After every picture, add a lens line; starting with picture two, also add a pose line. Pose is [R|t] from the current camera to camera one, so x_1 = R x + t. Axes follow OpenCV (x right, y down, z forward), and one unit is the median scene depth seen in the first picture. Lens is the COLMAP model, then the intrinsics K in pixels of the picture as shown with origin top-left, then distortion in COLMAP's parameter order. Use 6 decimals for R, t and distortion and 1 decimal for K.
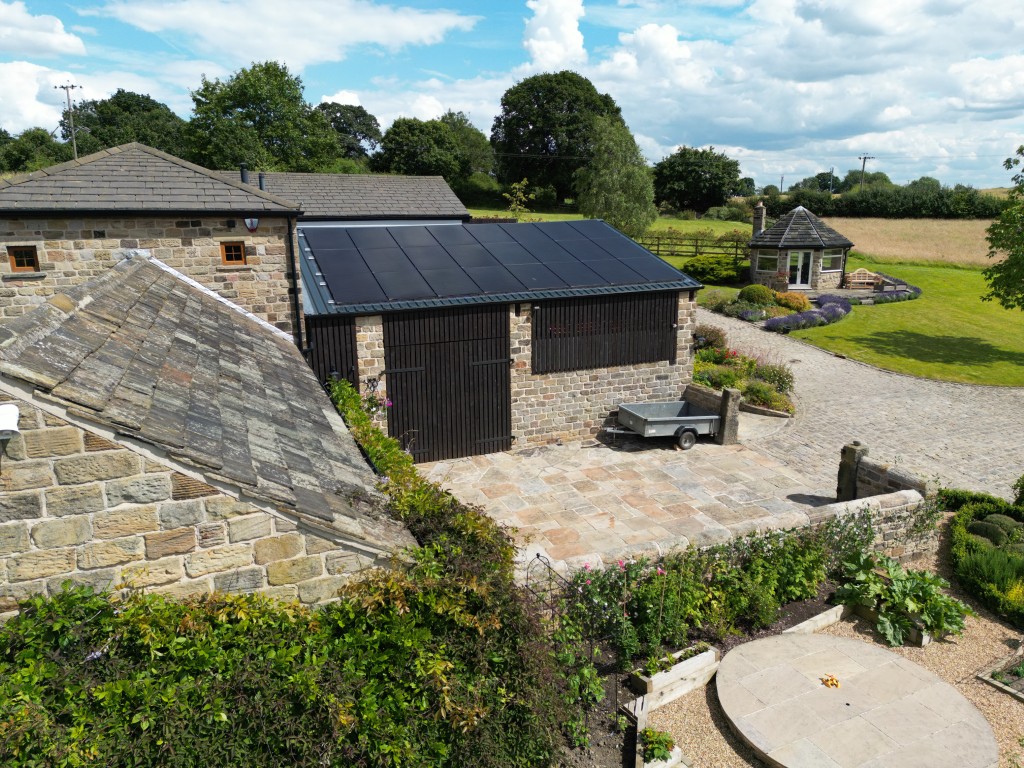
lens RADIAL K [[717.8, 0, 521.9], [0, 717.8, 386.2], [0, 0, 1]] dist [0.073495, -0.061989]
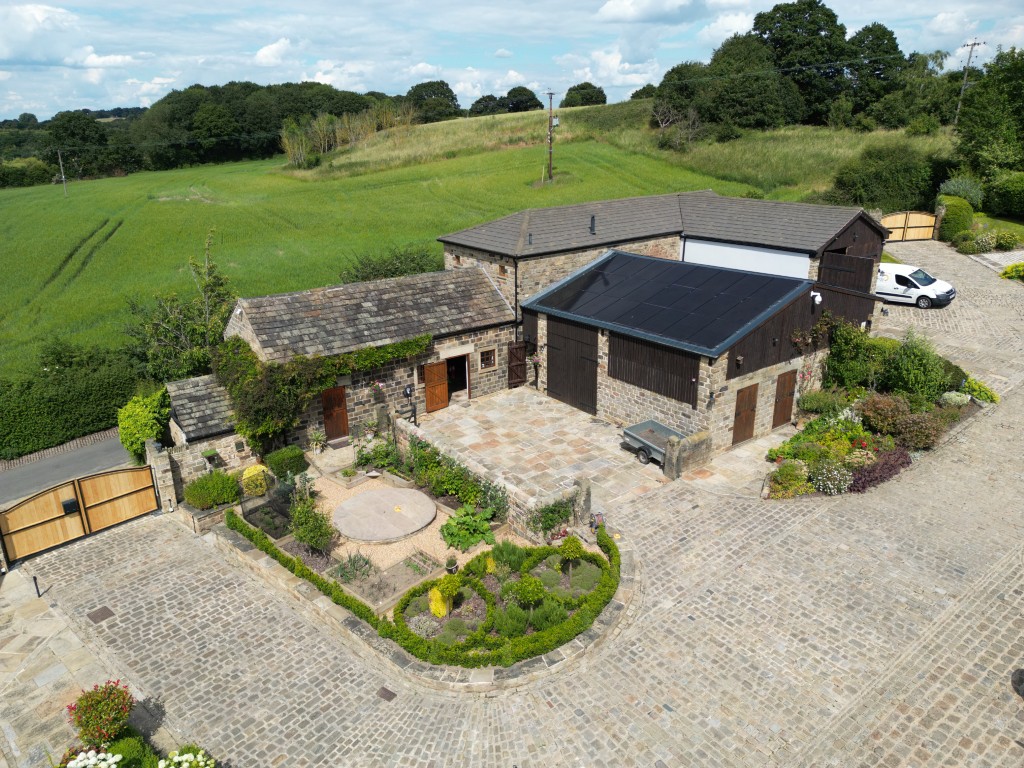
lens RADIAL K [[717.8, 0, 512.7], [0, 717.8, 384.6], [0, 0, 1]] dist [0.073495, -0.061989]
pose [[0.258956, 0.331760, -0.907126, 1.395924], [-0.220438, 0.934675, 0.278908, -0.391832], [0.940398, 0.127740, 0.315173, 0.323300]]
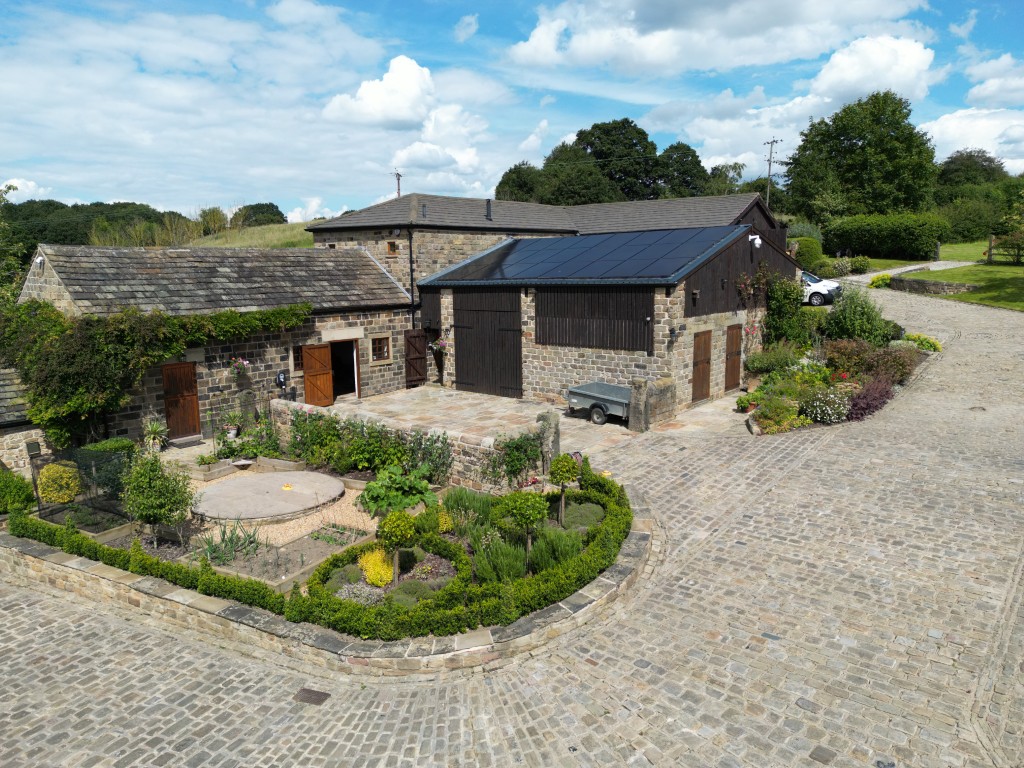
lens RADIAL K [[717.8, 0, 514.1], [0, 717.8, 384.6], [0, 0, 1]] dist [0.073495, -0.061989]
pose [[0.473947, 0.149547, -0.867762, 1.150079], [-0.200498, 0.977914, 0.059024, -0.012582], [0.857423, 0.146011, 0.493463, 0.341037]]
